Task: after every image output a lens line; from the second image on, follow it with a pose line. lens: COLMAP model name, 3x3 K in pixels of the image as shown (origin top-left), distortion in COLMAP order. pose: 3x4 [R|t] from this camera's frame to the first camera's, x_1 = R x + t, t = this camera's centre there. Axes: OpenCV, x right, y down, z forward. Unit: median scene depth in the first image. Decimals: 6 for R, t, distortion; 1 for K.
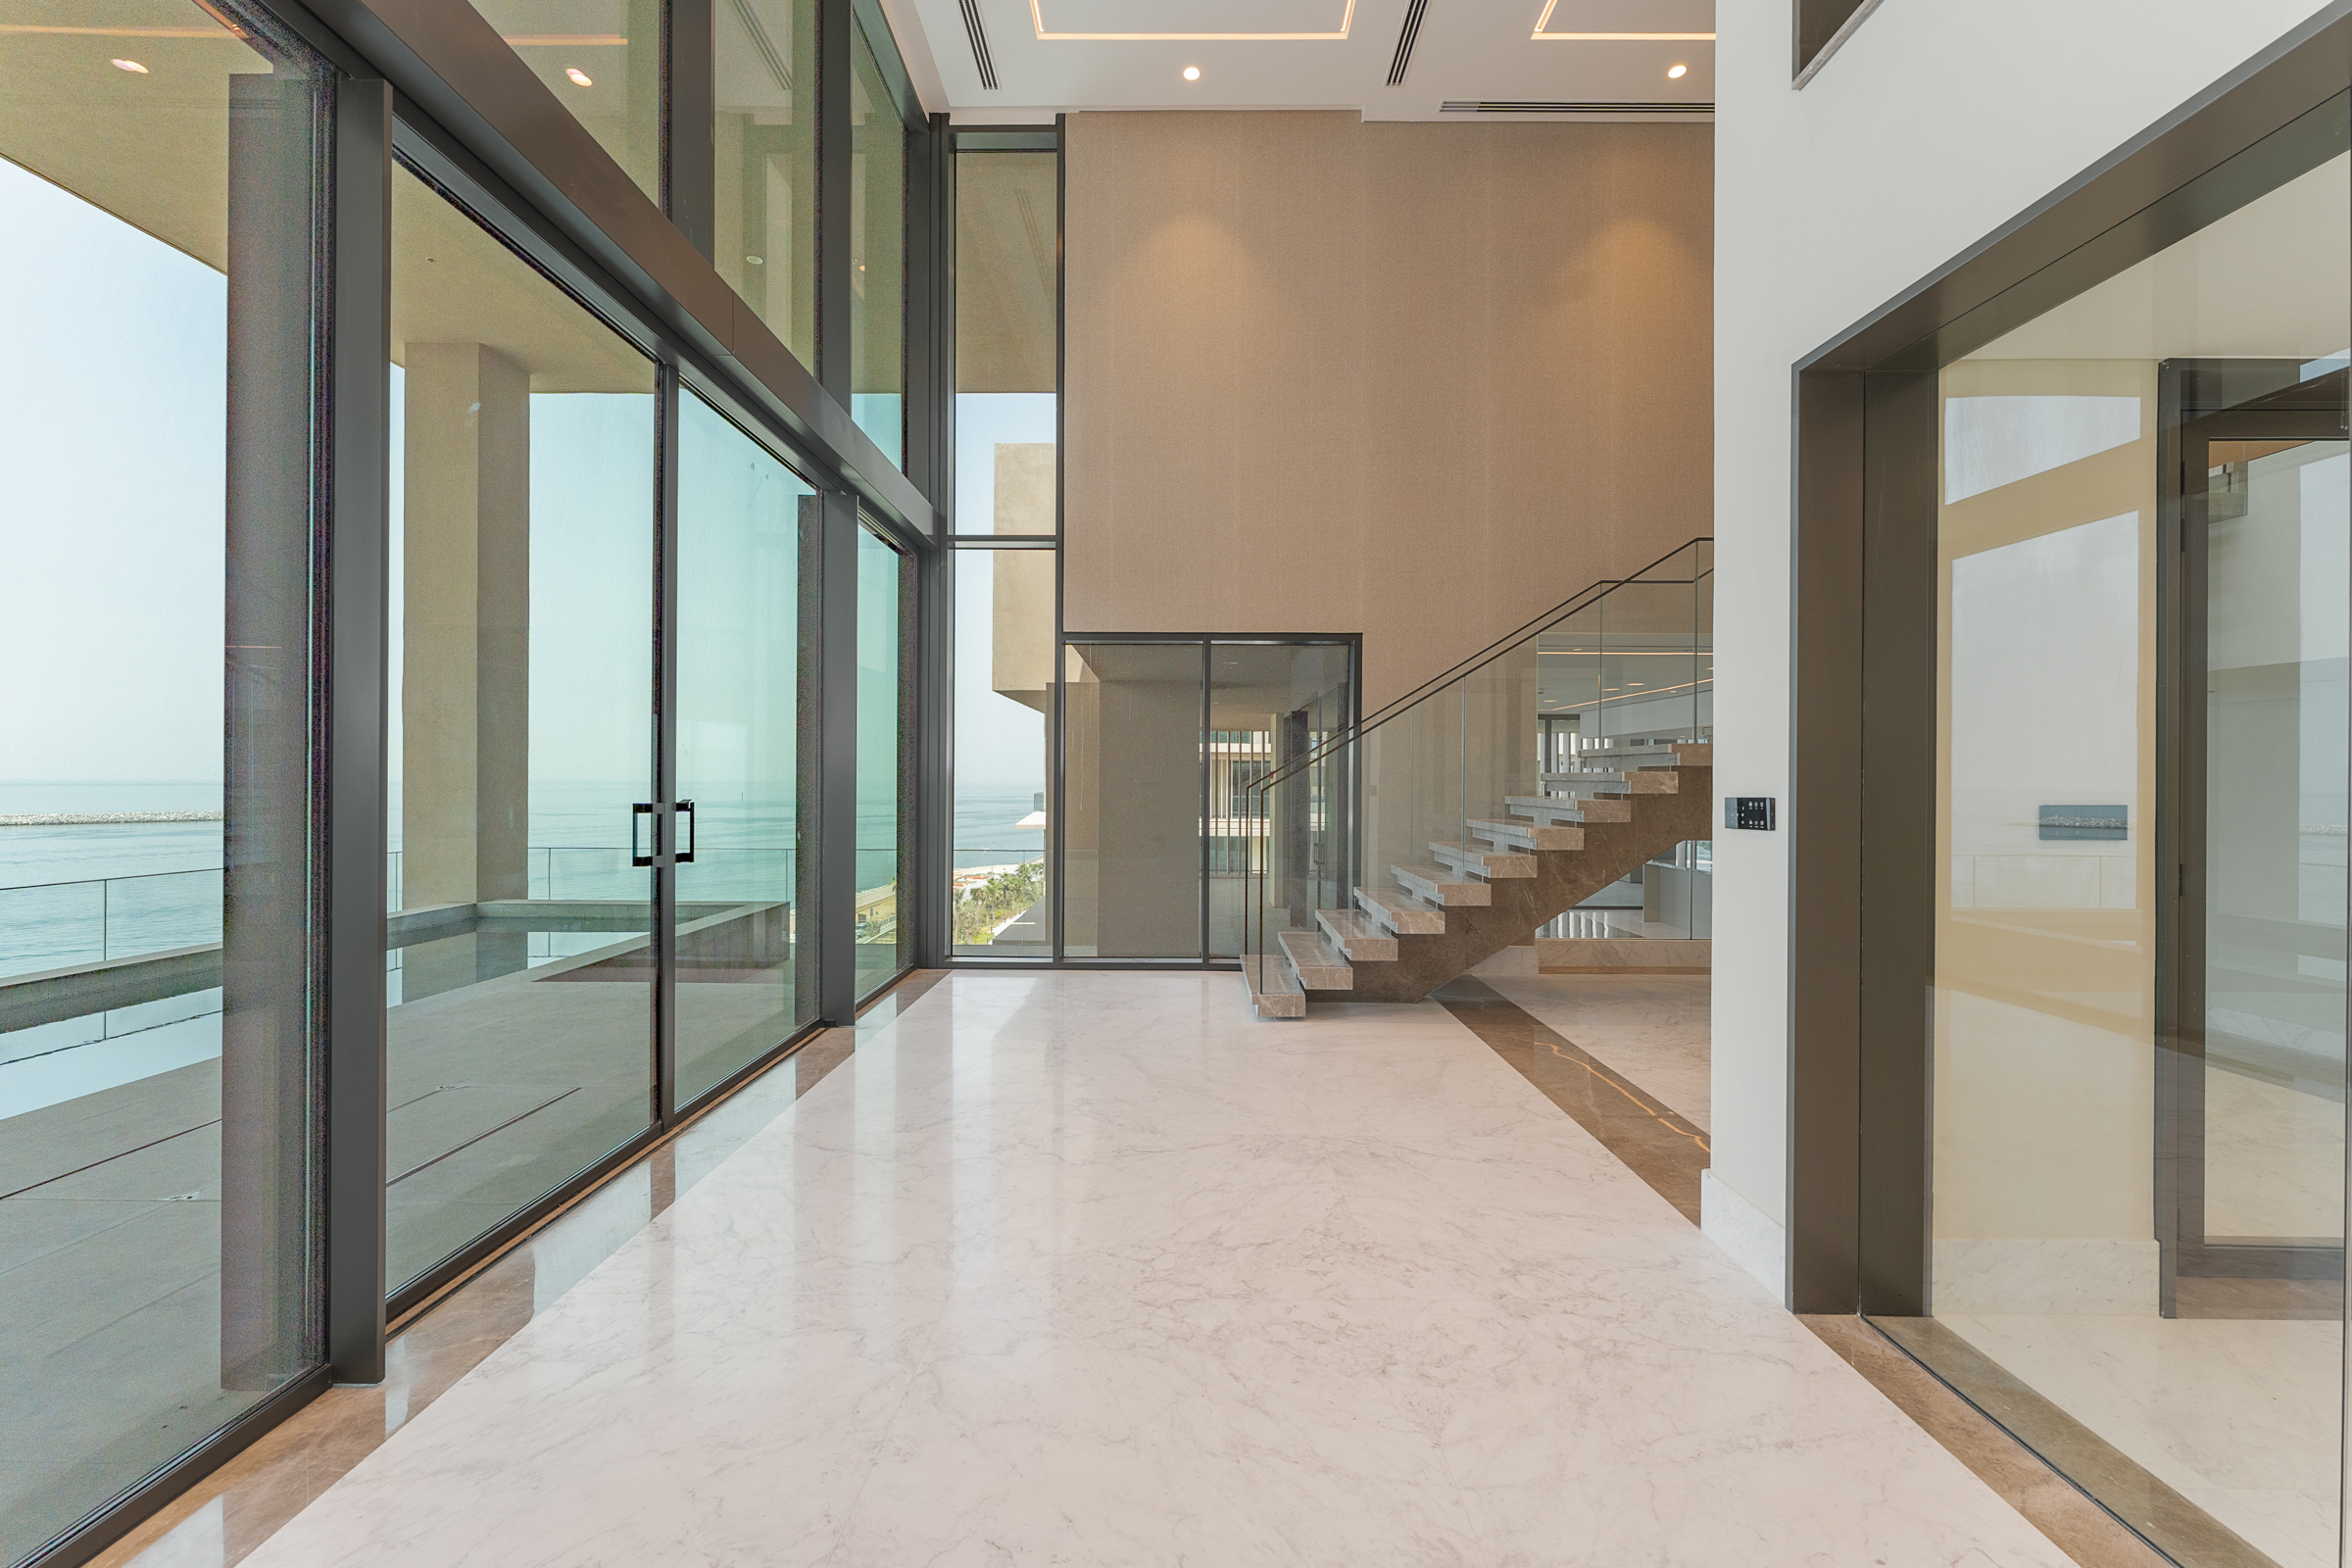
lens RADIAL K [[941.4, 0, 1176.0], [0, 941.4, 784.0], [0, 0, 1]] dist [0.000925, 0.000076]
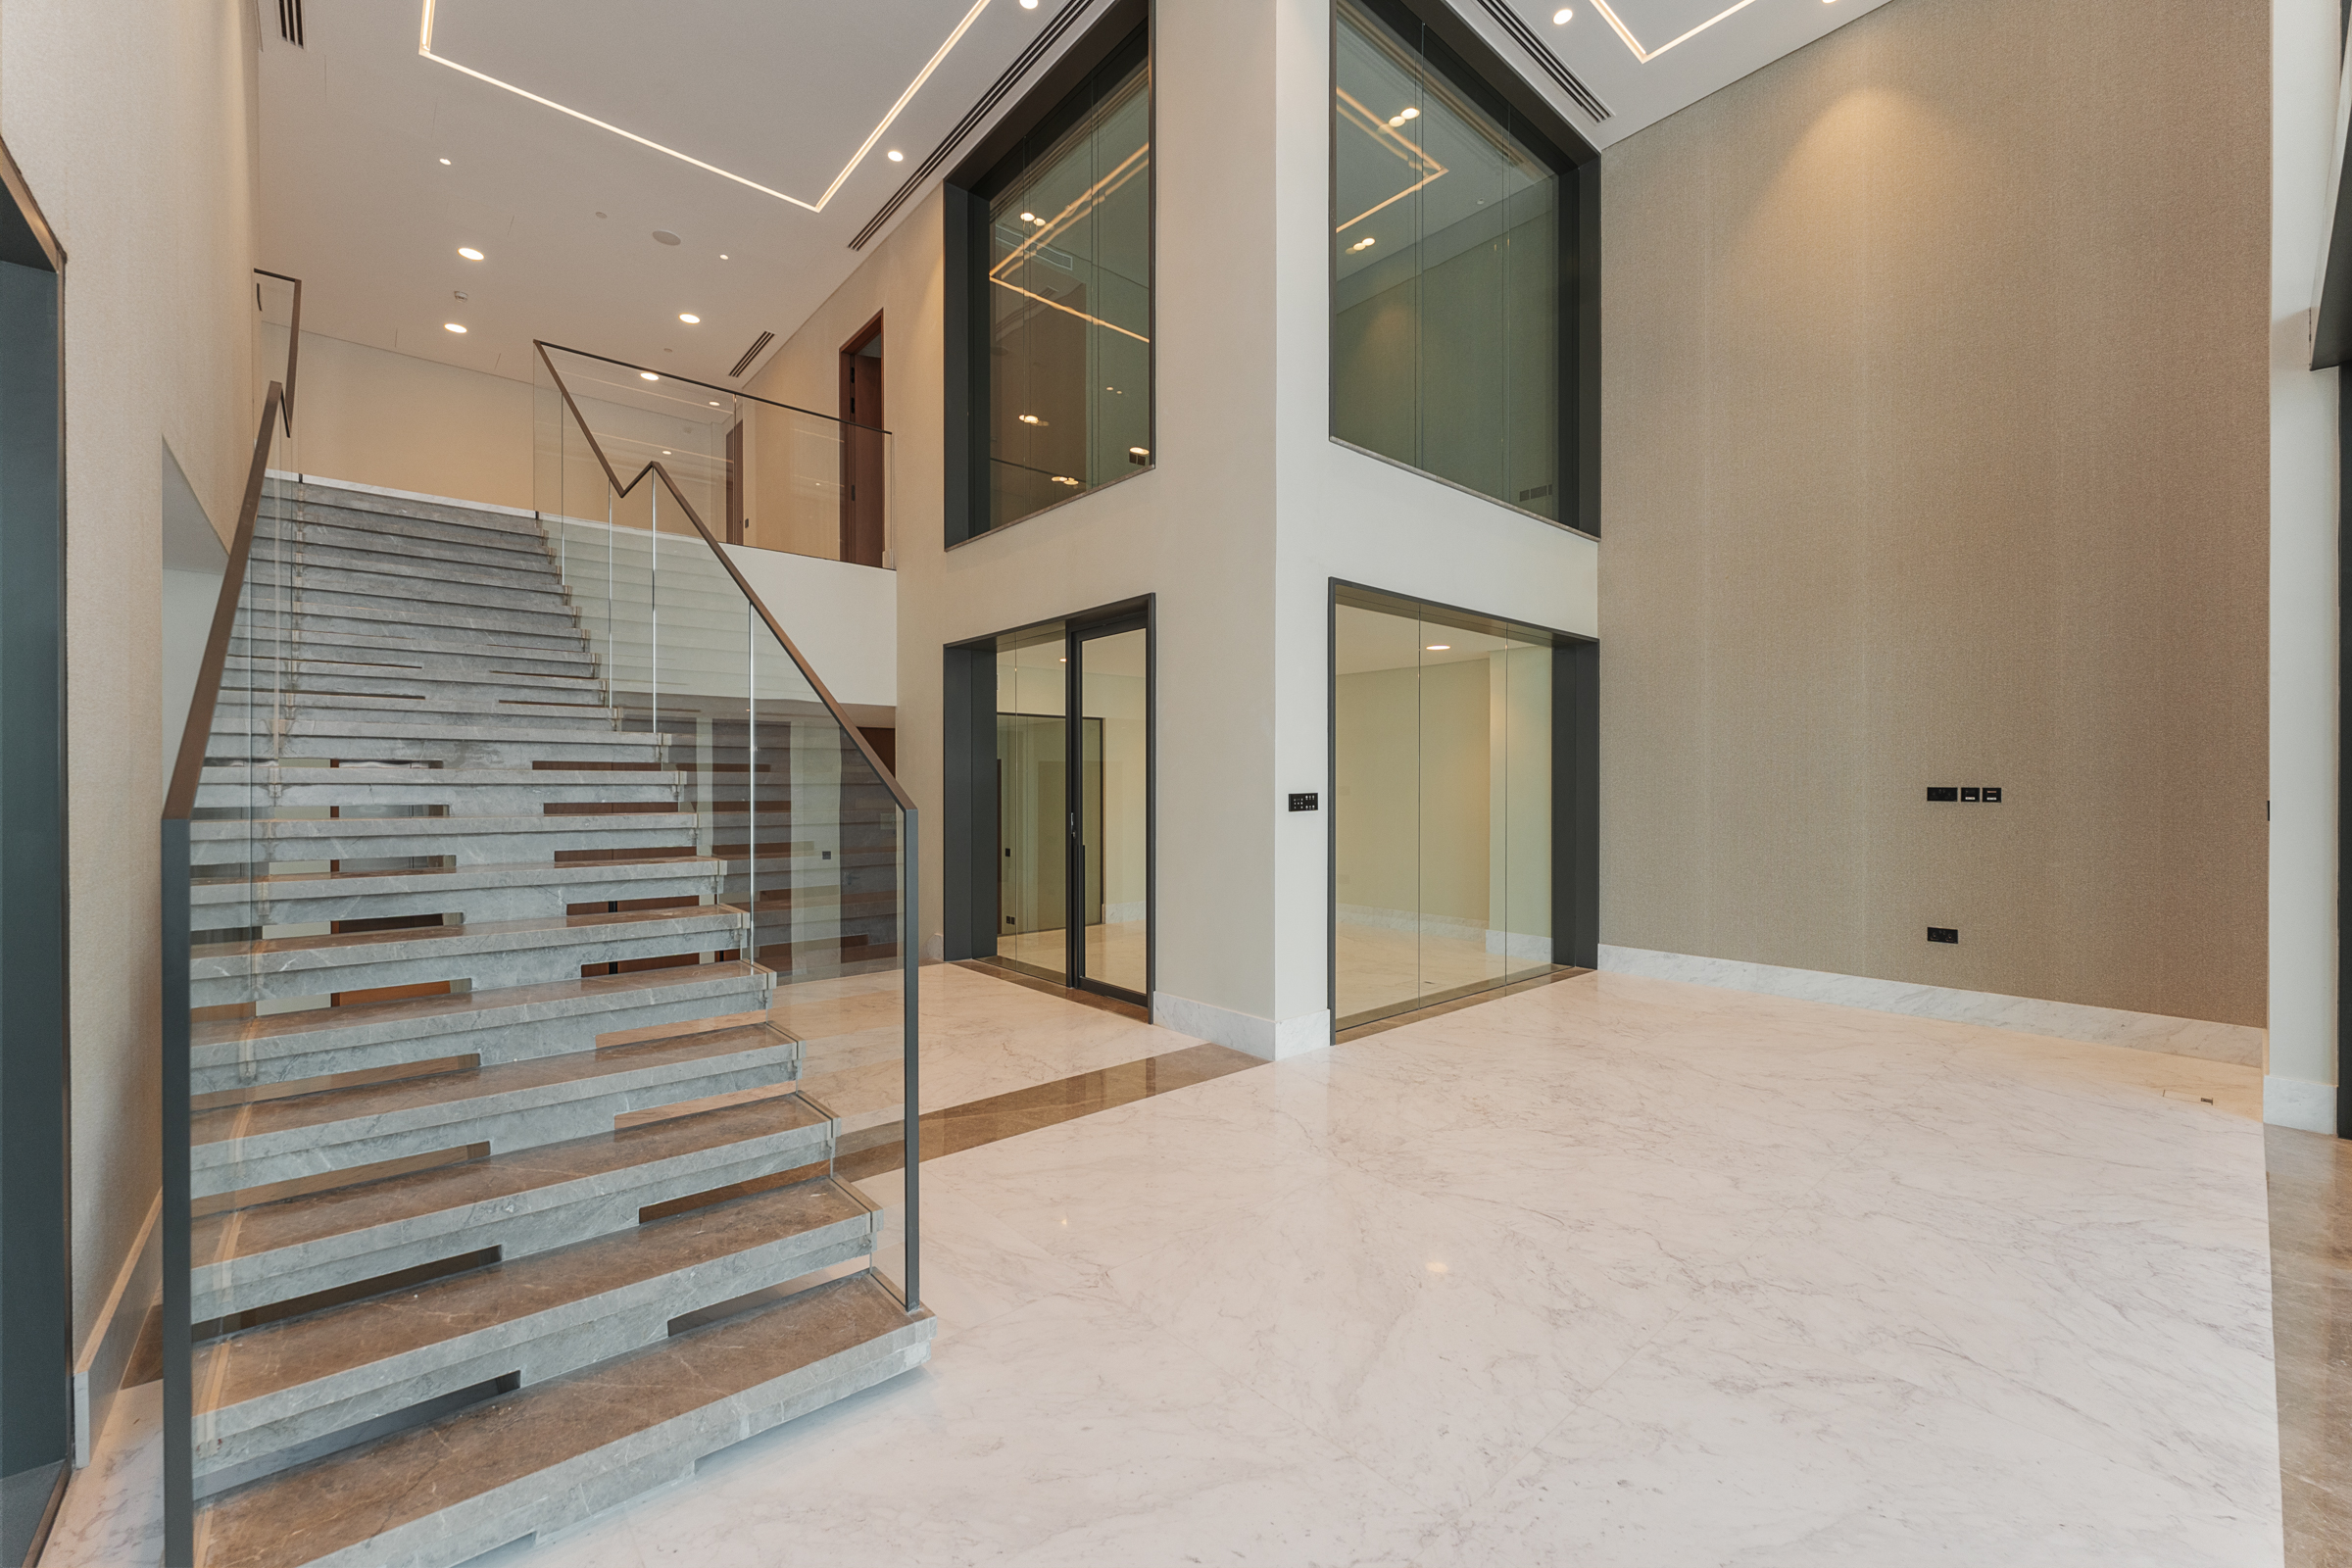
lens RADIAL K [[941.4, 0, 1176.0], [0, 941.4, 784.0], [0, 0, 1]] dist [0.000925, 0.000076]
pose [[-0.664977, -0.005711, 0.746842, -0.414494], [-0.000700, 0.999975, 0.007023, -0.011271], [-0.746864, 0.004147, -0.664964, 1.699688]]
